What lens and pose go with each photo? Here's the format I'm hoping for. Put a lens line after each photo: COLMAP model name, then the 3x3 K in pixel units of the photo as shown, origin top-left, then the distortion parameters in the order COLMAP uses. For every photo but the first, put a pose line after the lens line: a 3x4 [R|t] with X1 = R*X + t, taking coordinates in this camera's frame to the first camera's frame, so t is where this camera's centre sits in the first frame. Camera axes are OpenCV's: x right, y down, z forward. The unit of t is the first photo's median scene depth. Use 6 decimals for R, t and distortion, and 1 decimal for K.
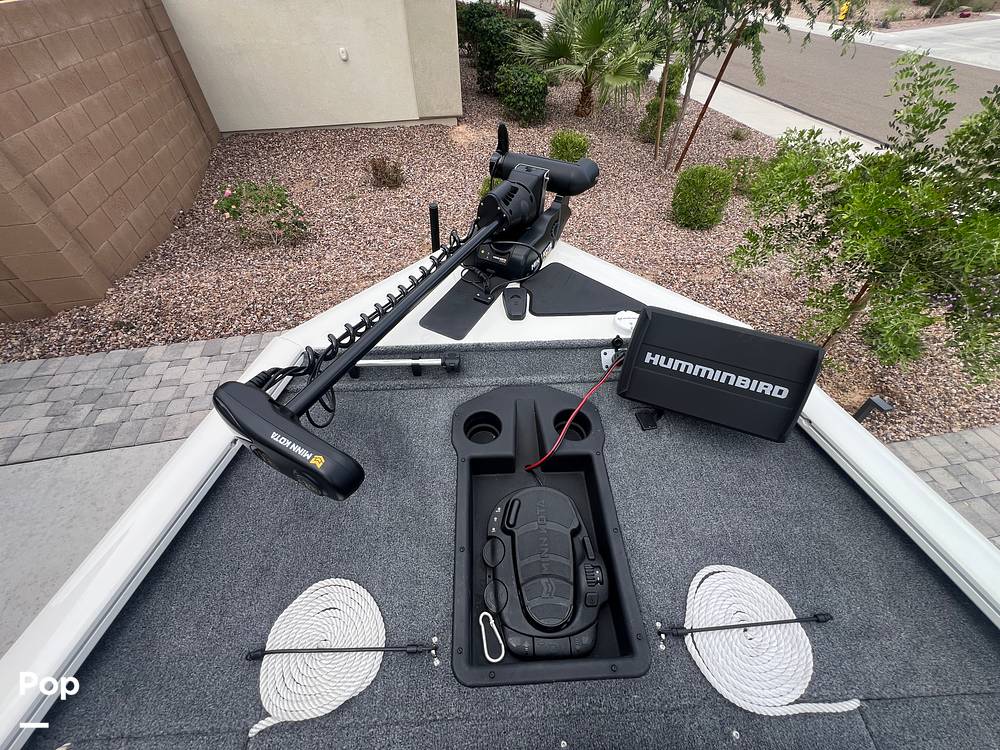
lens RADIAL K [[403.7, 0, 499.3], [0, 403.7, 377.1], [0, 0, 1]] dist [-0.001939, 0.000692]
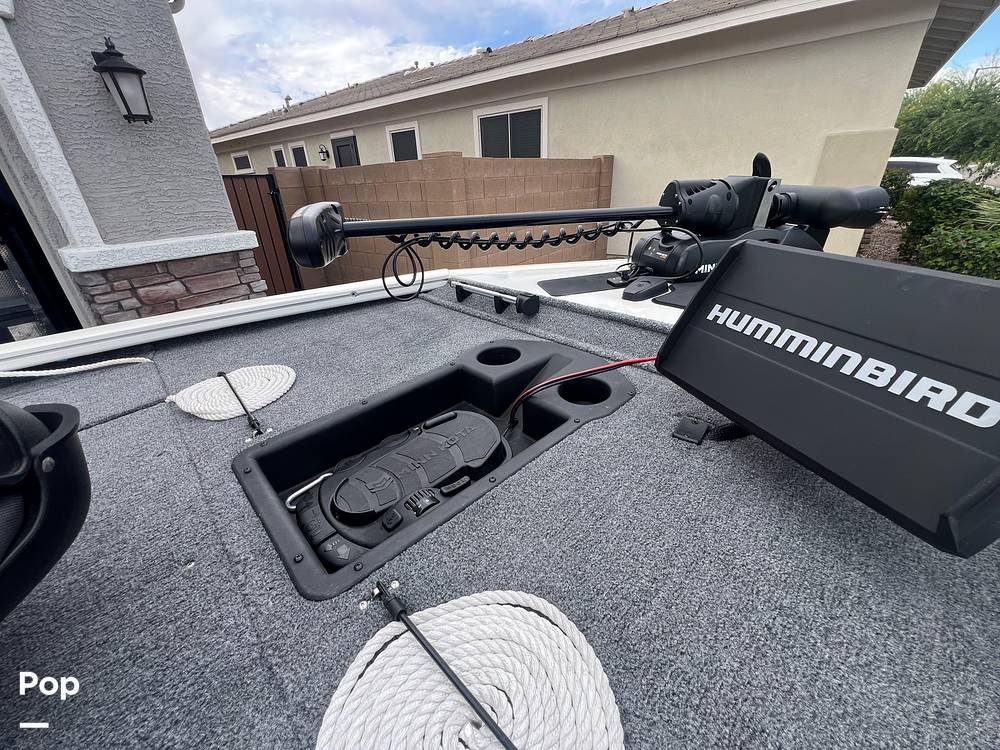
lens RADIAL K [[403.7, 0, 499.3], [0, 403.7, 377.1], [0, 0, 1]] dist [-0.001939, 0.000692]
pose [[0.644713, 0.309476, -0.698978, 0.519988], [-0.526158, 0.842968, -0.112083, 0.231709], [0.554529, 0.440034, 0.706306, 0.361134]]
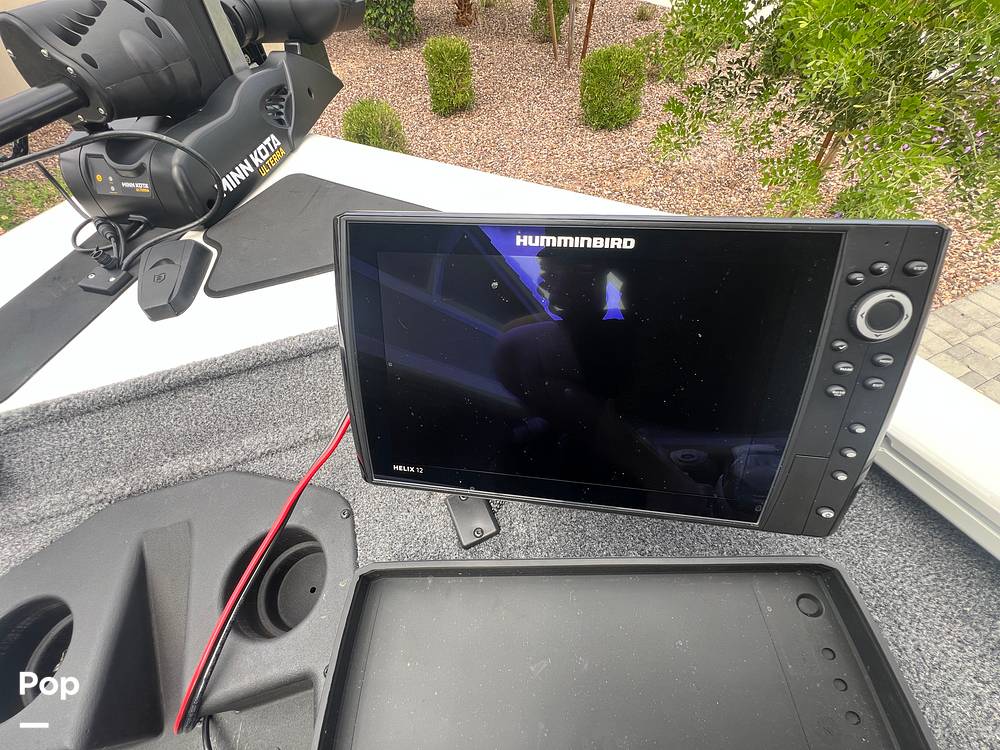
lens RADIAL K [[401.5, 0, 497.3], [0, 401.5, 376.9], [0, 0, 1]] dist [-0.003433, 0.000607]
pose [[0.971051, -0.233006, 0.052614, 0.362006], [0.226284, 0.967846, 0.109866, -0.051383], [-0.076522, -0.094780, 0.992553, 0.576034]]
